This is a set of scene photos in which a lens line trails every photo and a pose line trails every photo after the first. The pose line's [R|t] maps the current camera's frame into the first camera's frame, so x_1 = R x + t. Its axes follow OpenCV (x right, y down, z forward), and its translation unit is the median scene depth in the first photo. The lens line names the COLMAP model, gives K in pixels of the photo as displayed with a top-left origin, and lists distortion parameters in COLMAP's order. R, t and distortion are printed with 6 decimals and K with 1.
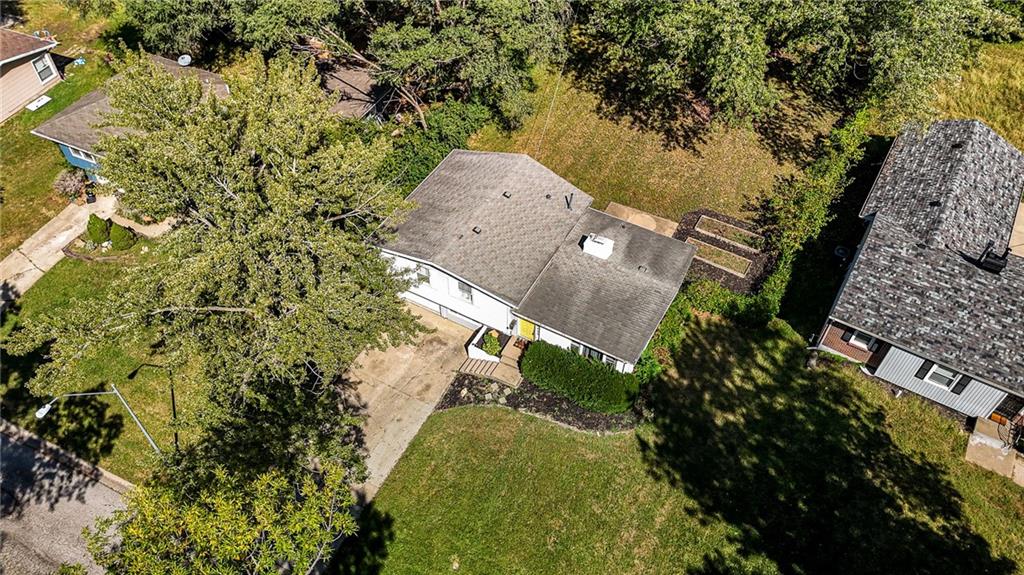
lens RADIAL K [[695.9, 0, 510.7], [0, 695.9, 280.6], [0, 0, 1]] dist [0.038803, -0.001099]
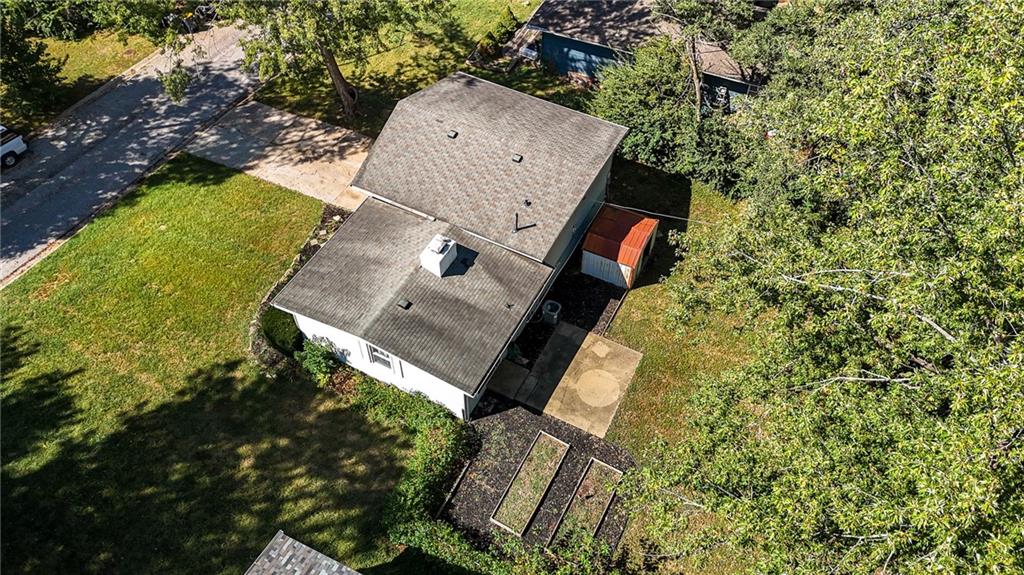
lens RADIAL K [[741.2, 0, 517.5], [0, 741.2, 286.6], [0, 0, 1]] dist [0.078316, -0.039346]
pose [[0.034882, 0.777467, -0.627956, 0.686231], [-0.752537, 0.433896, 0.495401, -0.514742], [0.657625, 0.455279, 0.600208, 0.610411]]
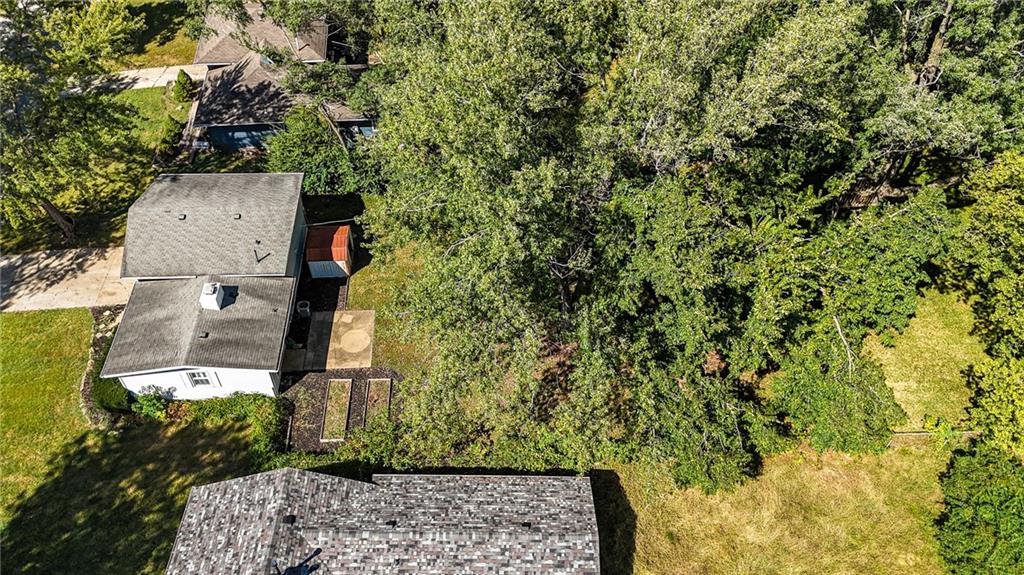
lens RADIAL K [[741.2, 0, 508.9], [0, 741.2, 293.6], [0, 0, 1]] dist [0.078316, -0.039346]
pose [[0.538712, 0.637293, -0.551041, 1.044798], [-0.642373, 0.733903, 0.220778, -0.623133], [0.545111, 0.235038, 0.804743, 0.329691]]
